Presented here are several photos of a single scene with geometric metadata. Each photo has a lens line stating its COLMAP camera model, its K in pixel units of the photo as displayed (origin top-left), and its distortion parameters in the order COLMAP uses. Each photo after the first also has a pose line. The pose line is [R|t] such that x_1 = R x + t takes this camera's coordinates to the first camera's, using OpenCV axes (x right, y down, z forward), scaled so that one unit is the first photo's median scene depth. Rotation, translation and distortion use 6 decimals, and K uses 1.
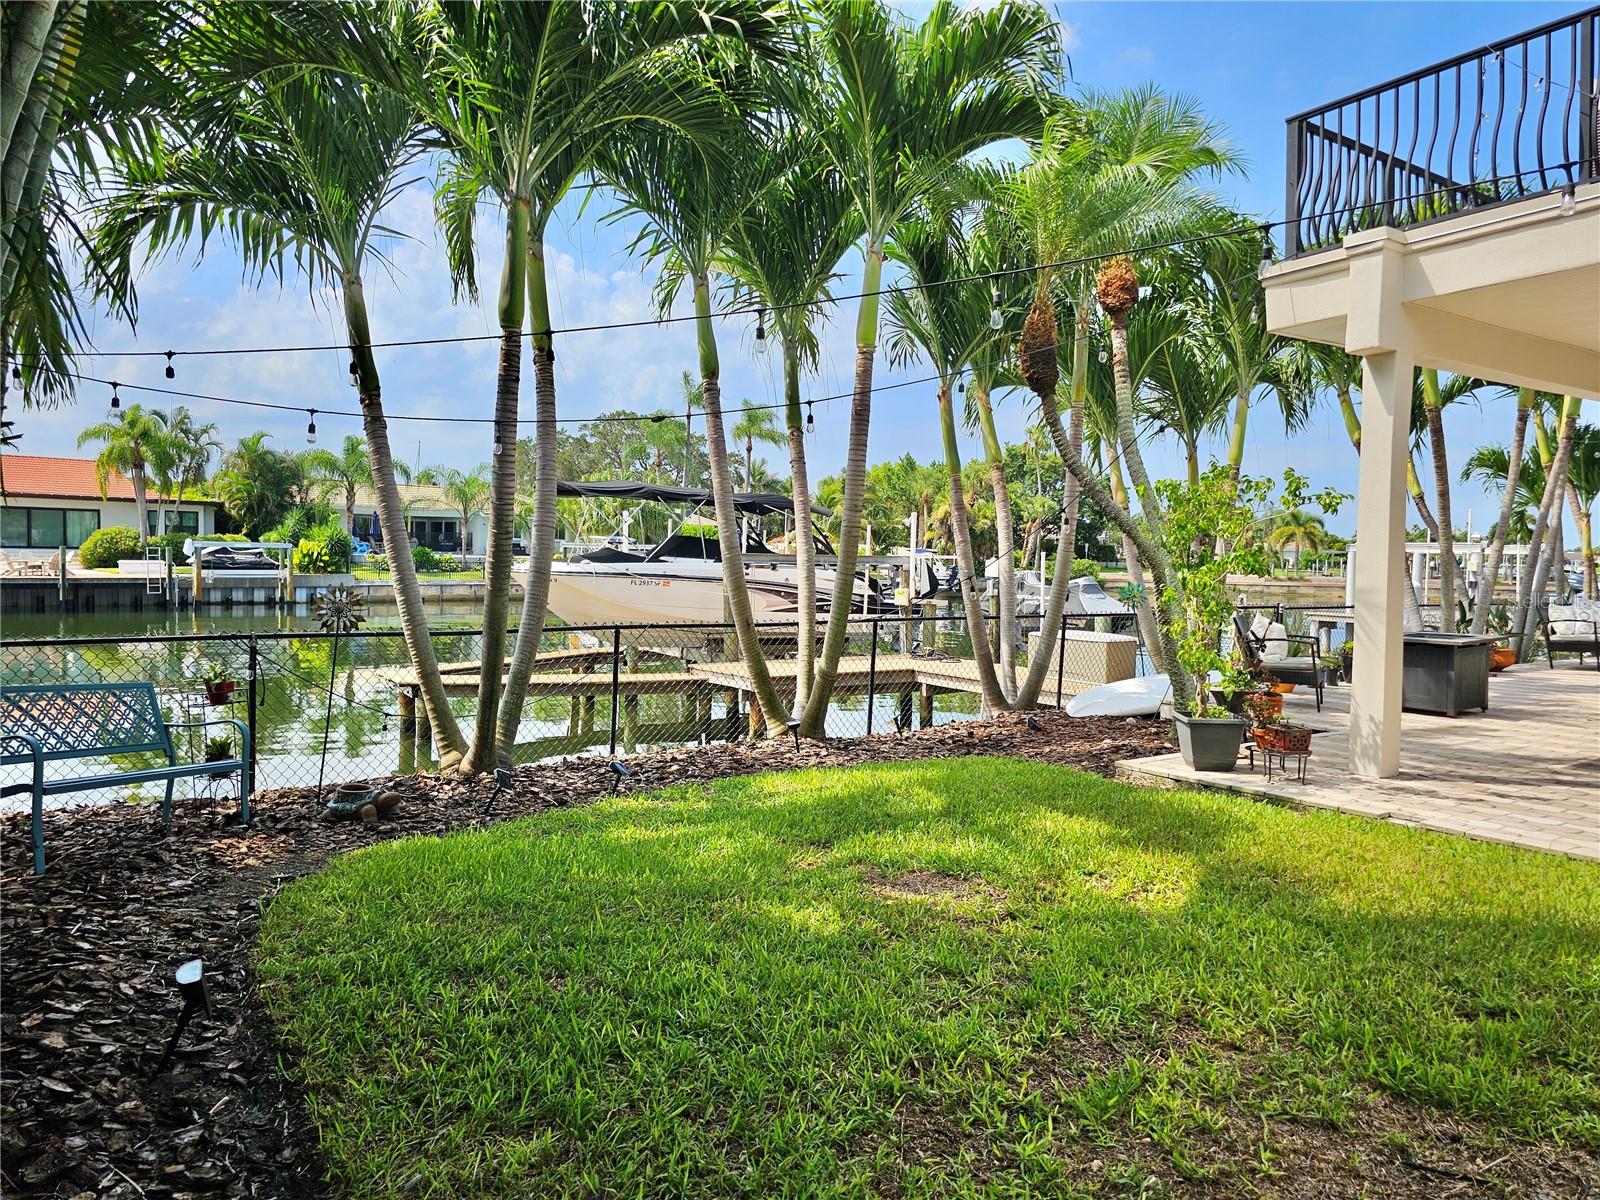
lens RADIAL K [[1054.6, 0, 749.2], [0, 1054.6, 596.3], [0, 0, 1]] dist [0.037159, -0.039541]
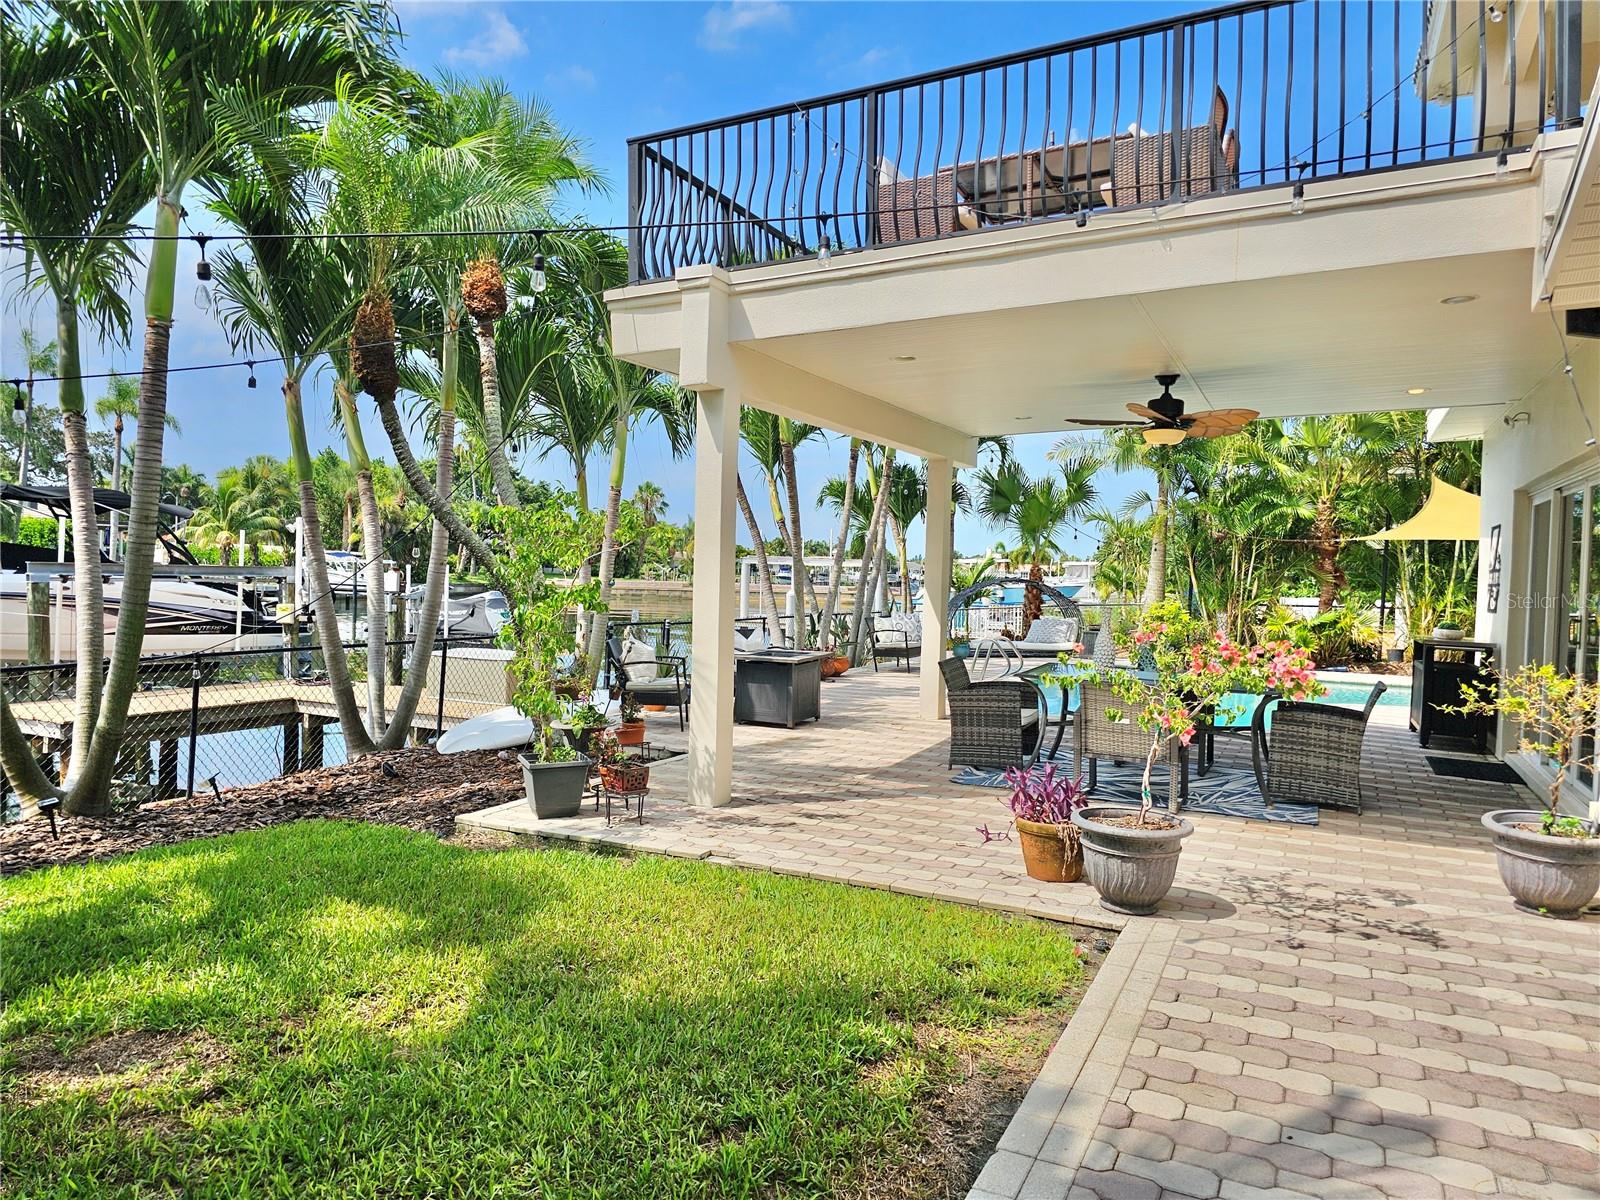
lens RADIAL K [[1054.6, 0, 749.2], [0, 1054.6, 596.3], [0, 0, 1]] dist [0.037159, -0.039541]
pose [[0.875300, -0.003651, 0.483566, 0.118671], [0.003747, 0.999993, 0.000767, -0.027685], [-0.483565, 0.001141, 0.875308, 0.086819]]
